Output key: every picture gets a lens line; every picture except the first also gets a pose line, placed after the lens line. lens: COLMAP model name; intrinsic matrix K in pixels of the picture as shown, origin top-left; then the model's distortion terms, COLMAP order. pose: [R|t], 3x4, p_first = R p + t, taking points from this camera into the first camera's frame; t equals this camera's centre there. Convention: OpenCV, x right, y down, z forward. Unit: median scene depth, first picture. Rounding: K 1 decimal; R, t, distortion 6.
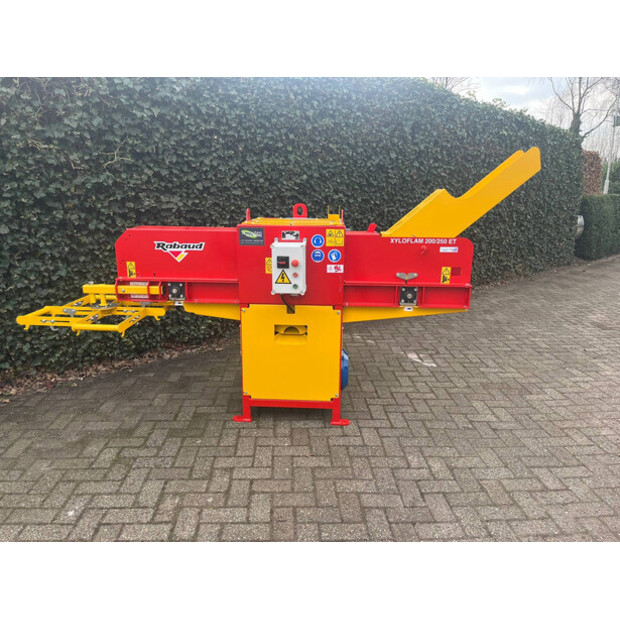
lens RADIAL K [[466.9, 0, 310.0], [0, 466.9, 310.0], [0, 0, 1]] dist [0.084123, -0.108549]
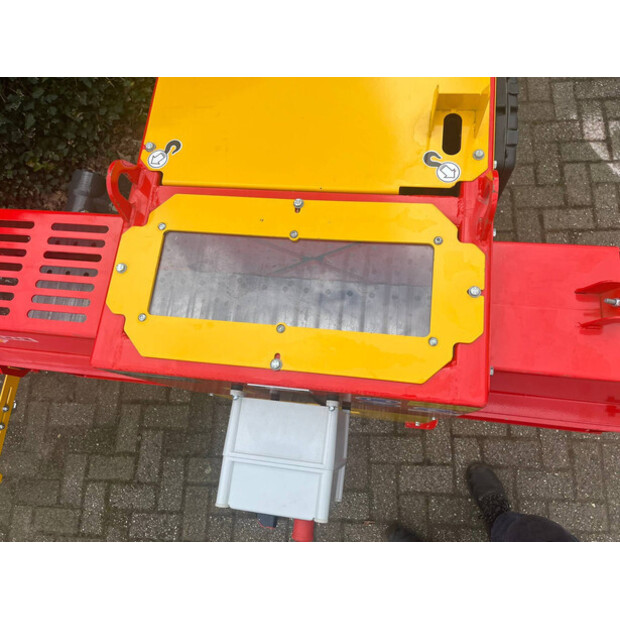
lens RADIAL K [[469.6, 0, 308.5], [0, 469.6, 303.5], [0, 0, 1]] dist [0.075812, -0.102347]
pose [[0.986962, 0.022194, -0.159416, 0.014708], [0.127530, 0.496415, 0.858666, -0.403375], [0.098194, -0.867801, 0.487112, 0.852065]]
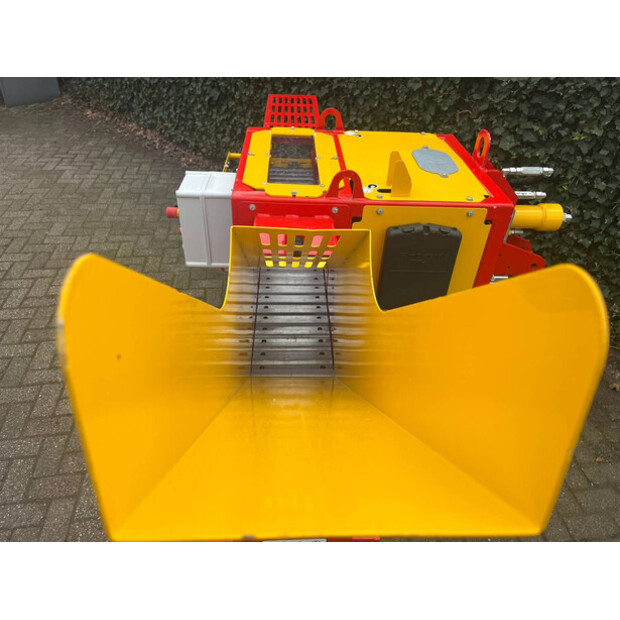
lens RADIAL K [[468.6, 0, 310.2], [0, 468.6, 299.0], [0, 0, 1]] dist [0.138602, -0.196744]
pose [[0.086416, 0.581902, -0.808655, 0.490121], [-0.288239, 0.791580, 0.538813, -0.349115], [0.953651, 0.186524, 0.236132, 0.913518]]
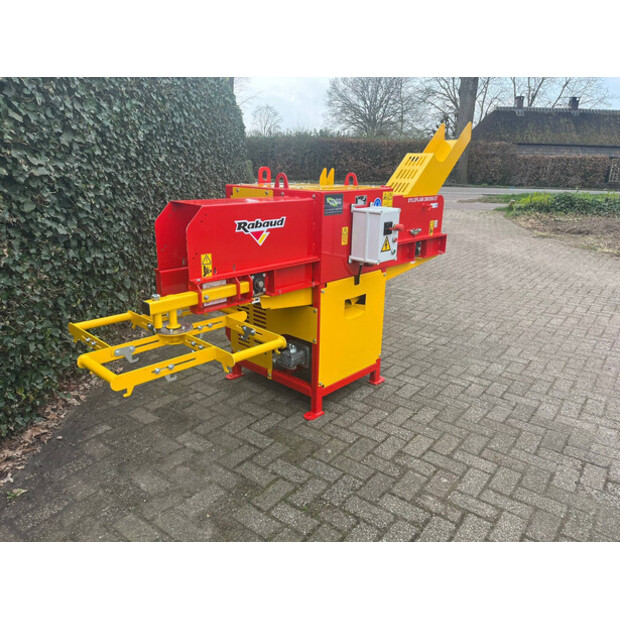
lens RADIAL K [[469.6, 0, 308.5], [0, 469.6, 303.5], [0, 0, 1]] dist [0.075812, -0.102347]
pose [[0.644058, -0.215860, 0.733889, -0.794625], [0.175734, 0.975454, 0.132689, -0.096052], [-0.744518, 0.043510, 0.666183, 0.429610]]
